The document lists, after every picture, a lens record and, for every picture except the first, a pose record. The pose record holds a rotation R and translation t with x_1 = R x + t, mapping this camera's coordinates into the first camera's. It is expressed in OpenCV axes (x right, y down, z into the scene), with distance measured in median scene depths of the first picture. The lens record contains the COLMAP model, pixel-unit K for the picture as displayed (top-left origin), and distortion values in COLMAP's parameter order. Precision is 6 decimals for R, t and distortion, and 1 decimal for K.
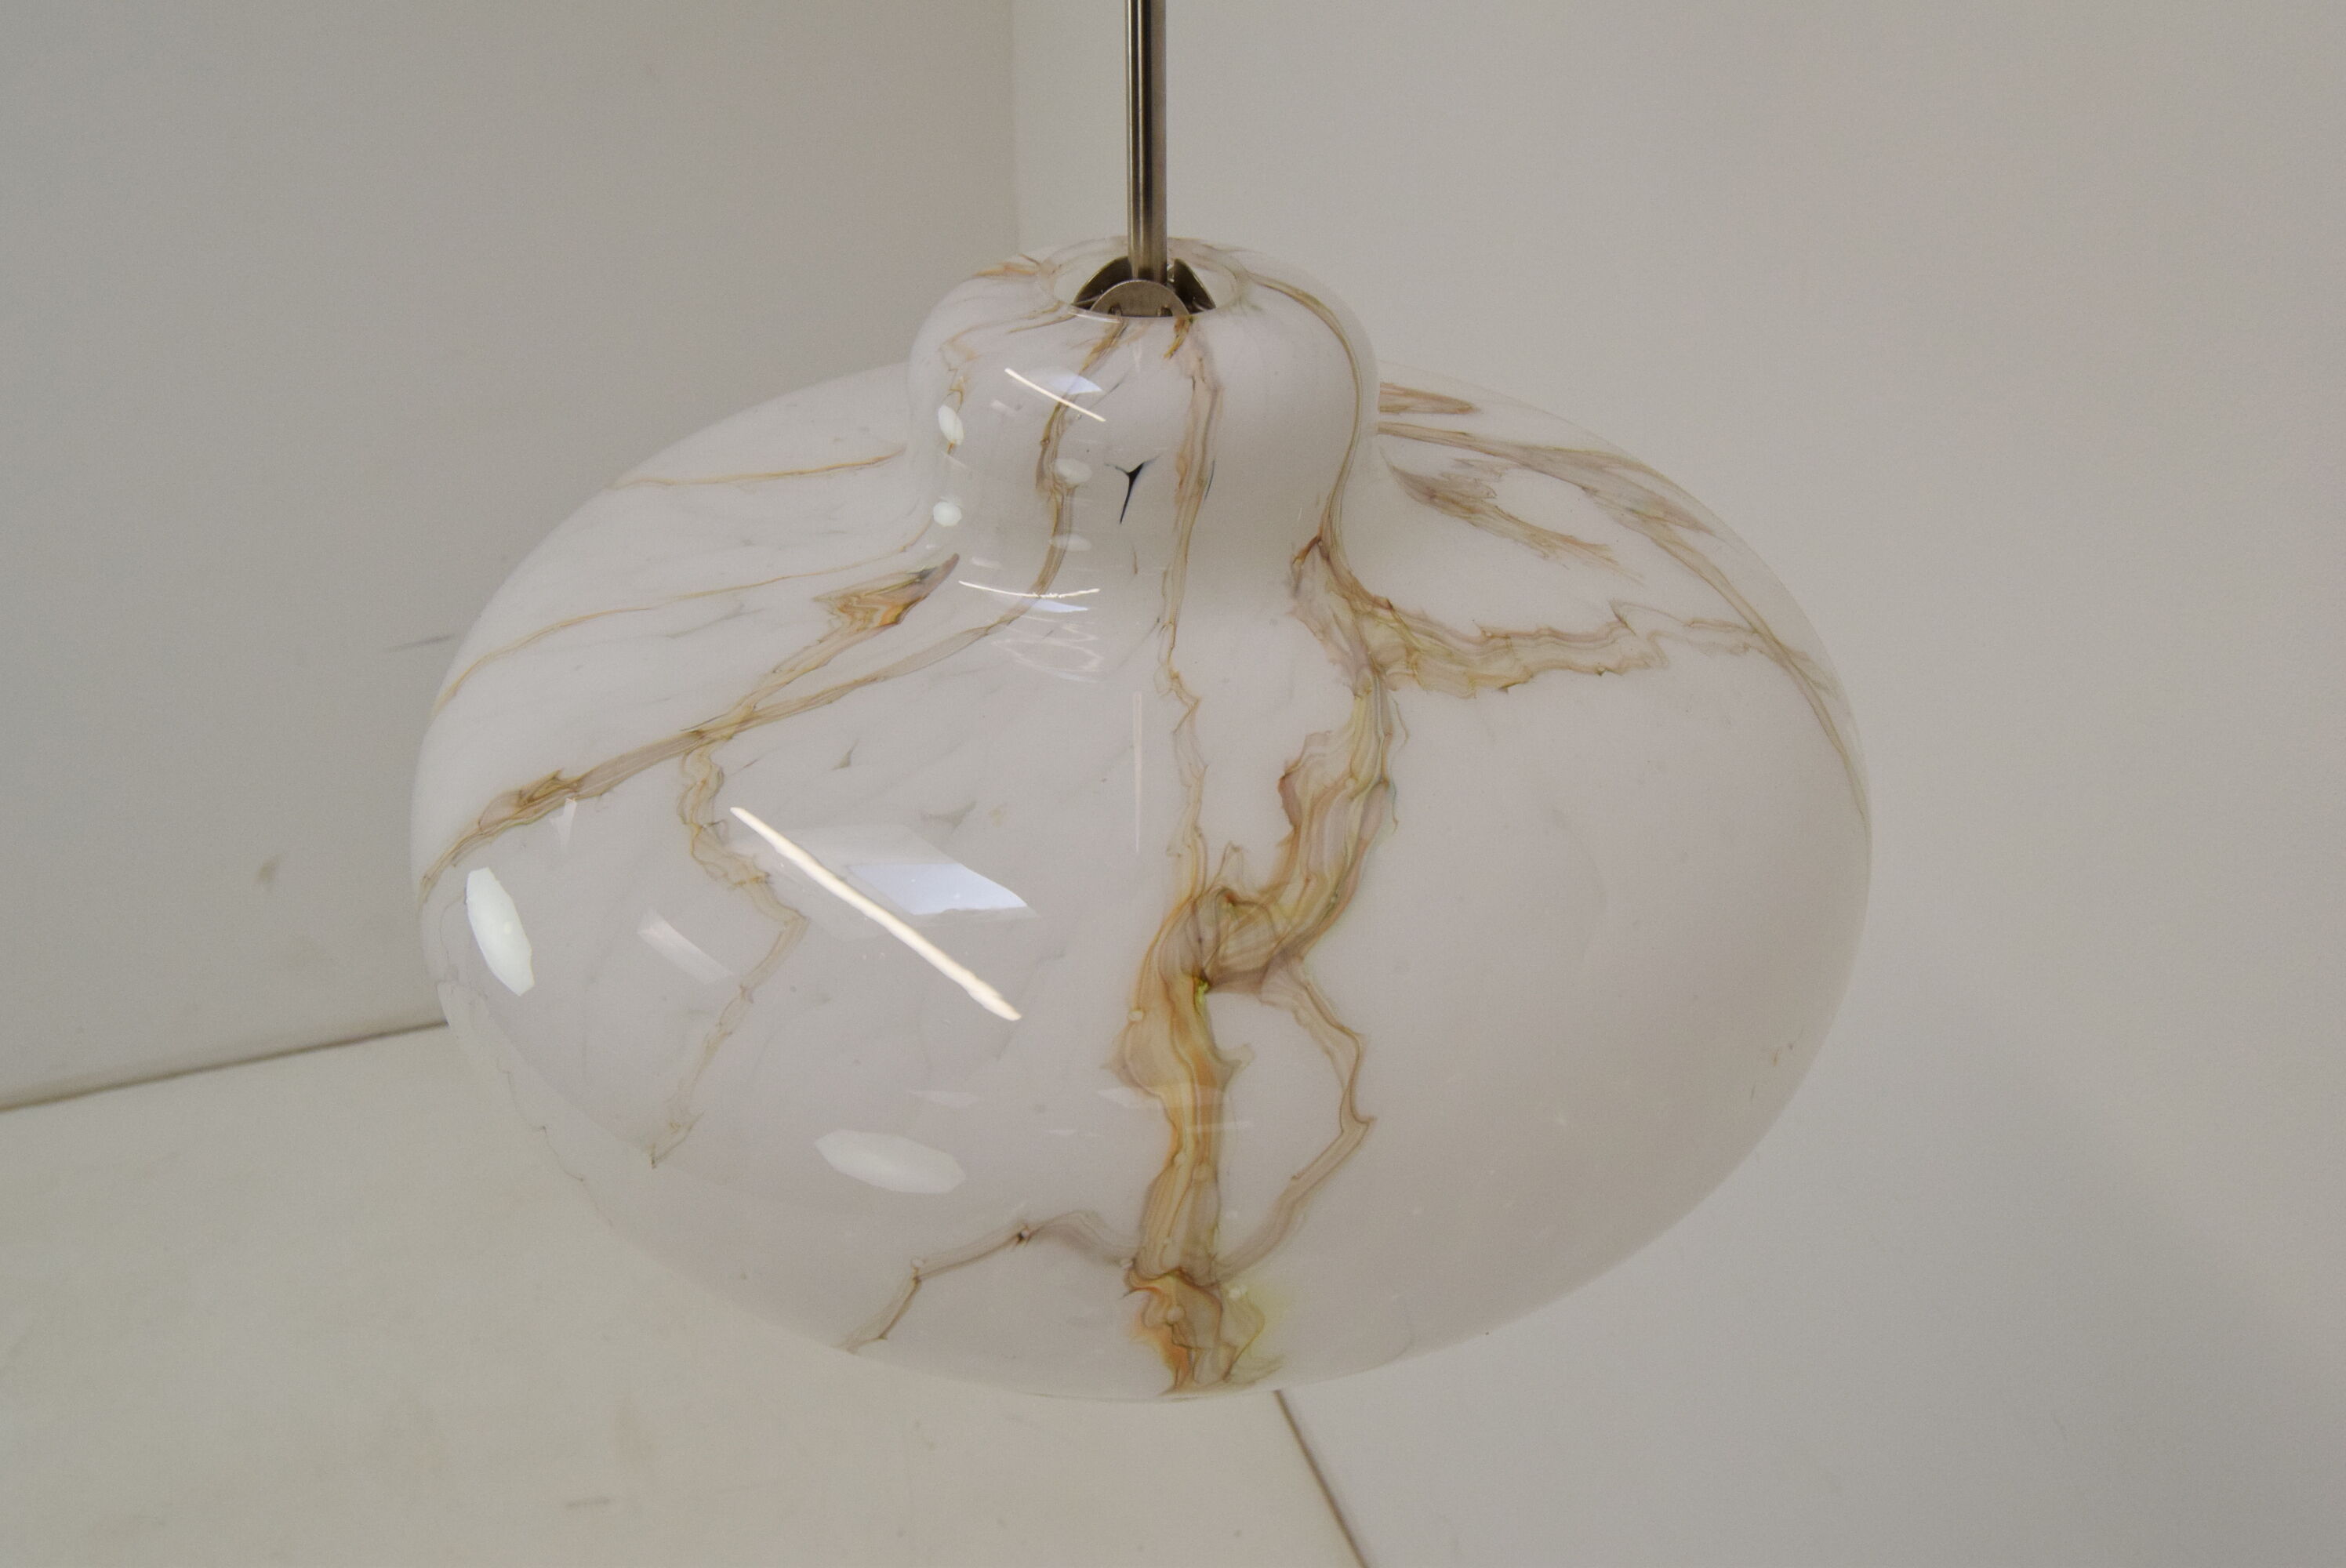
lens RADIAL K [[2544.0, 0, 1173.0], [0, 2544.0, 784.0], [0, 0, 1]] dist [-0.006920, -0.005144]
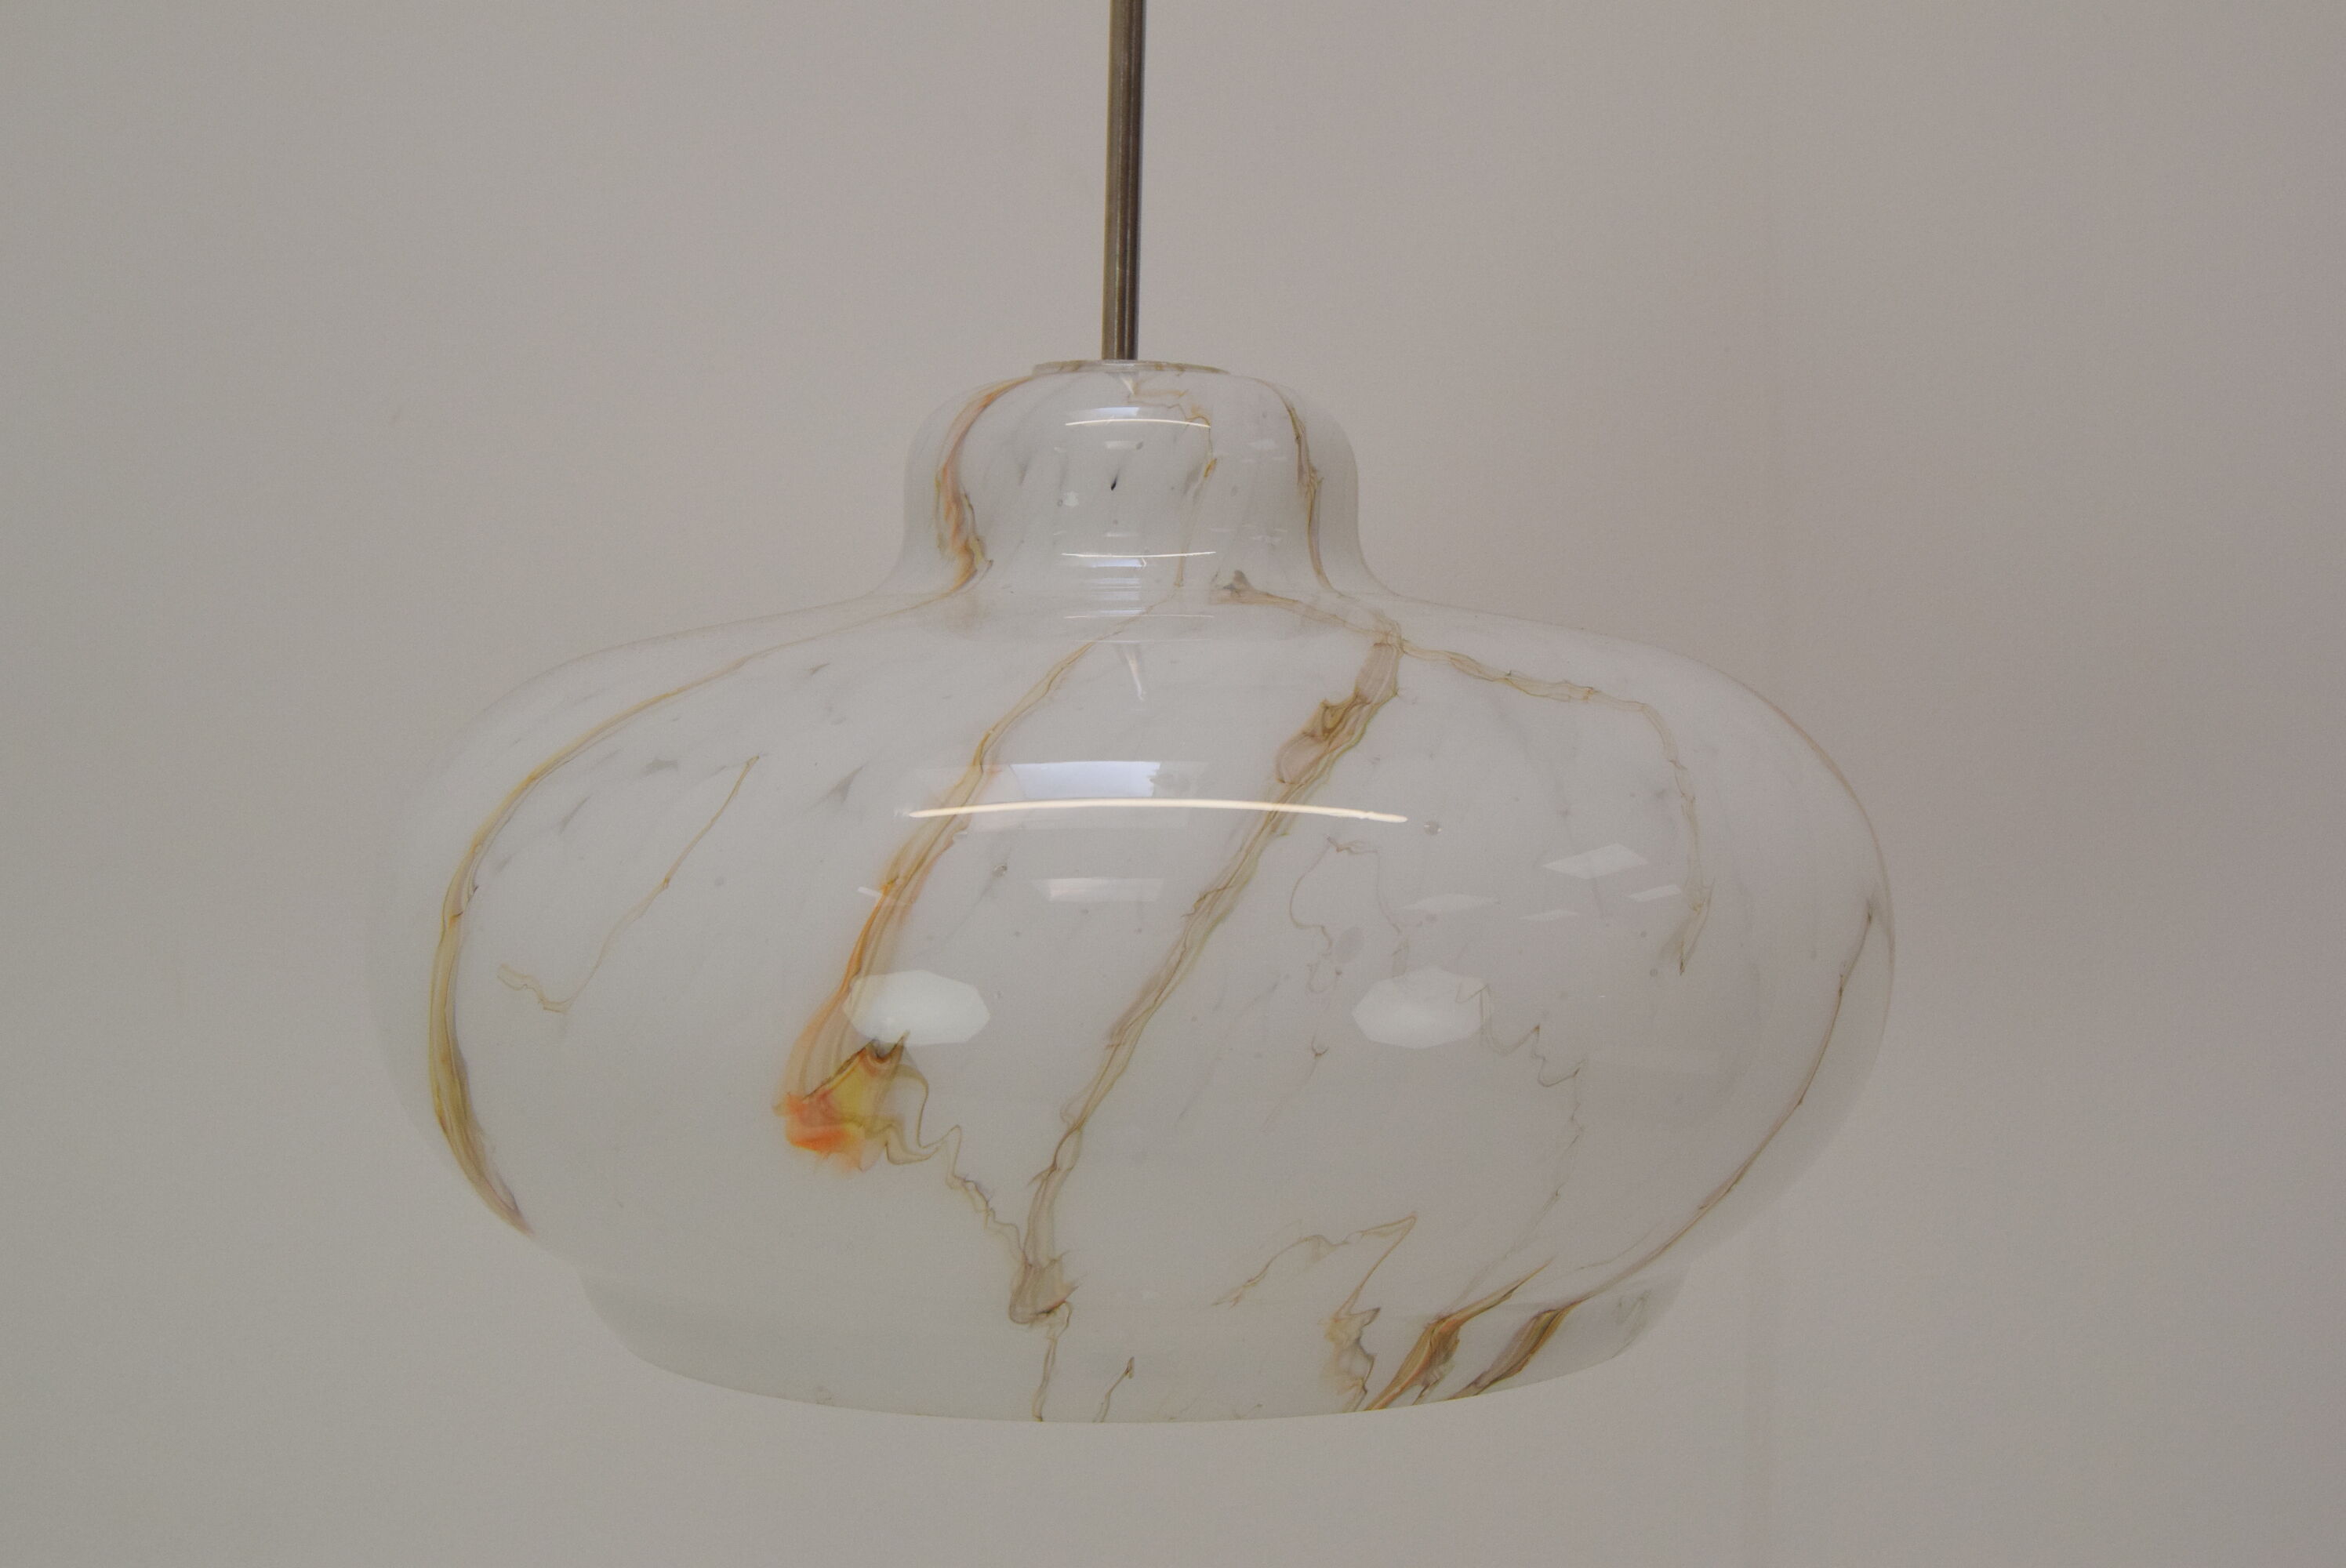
lens RADIAL K [[3181.2, 0, 1173.0], [0, 3181.2, 784.0], [0, 0, 1]] dist [-0.007837, -0.008808]
pose [[0.330698, -0.031398, 0.943214, -1.468031], [0.508832, 0.847665, -0.150183, 0.180182], [-0.794814, 0.529603, 0.296297, 0.786541]]
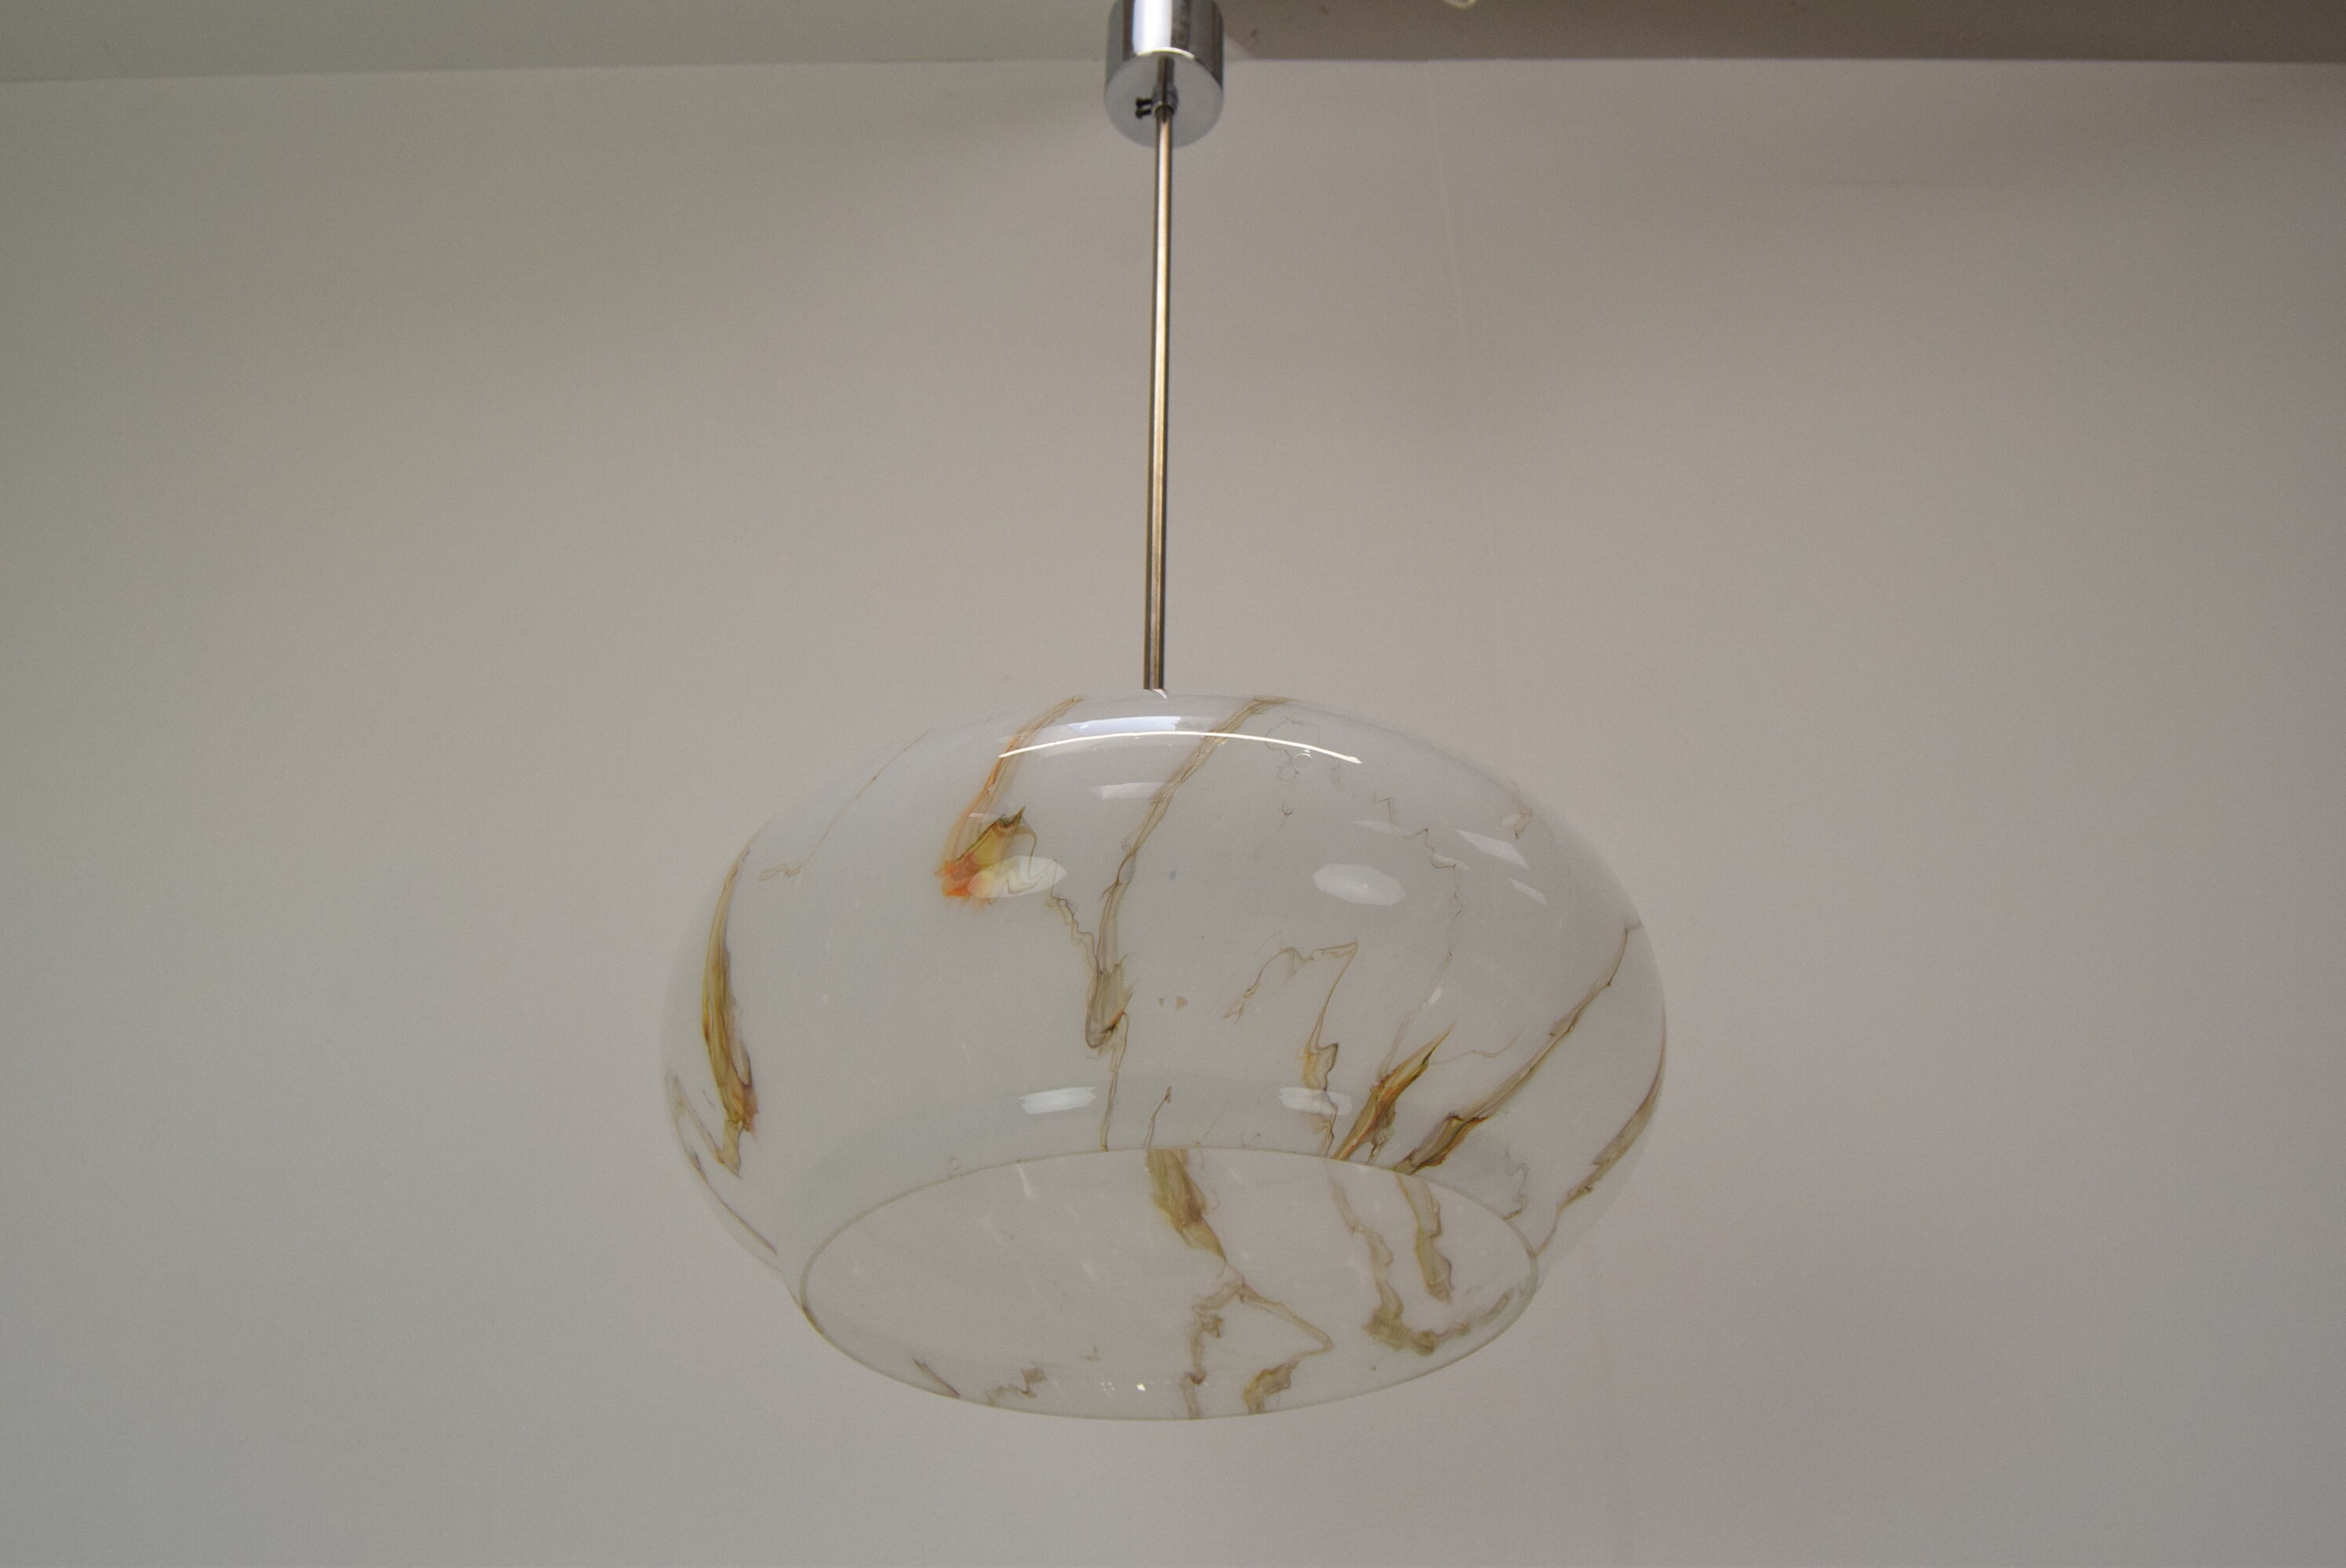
lens RADIAL K [[2050.7, 0, 1173.0], [0, 2050.7, 784.0], [0, 0, 1]] dist [-0.080963, -0.000907]
pose [[0.334757, 0.531256, 0.778270, -1.294059], [0.521196, 0.583696, -0.622619, 0.819118], [-0.785043, 0.614057, -0.081492, 1.291008]]
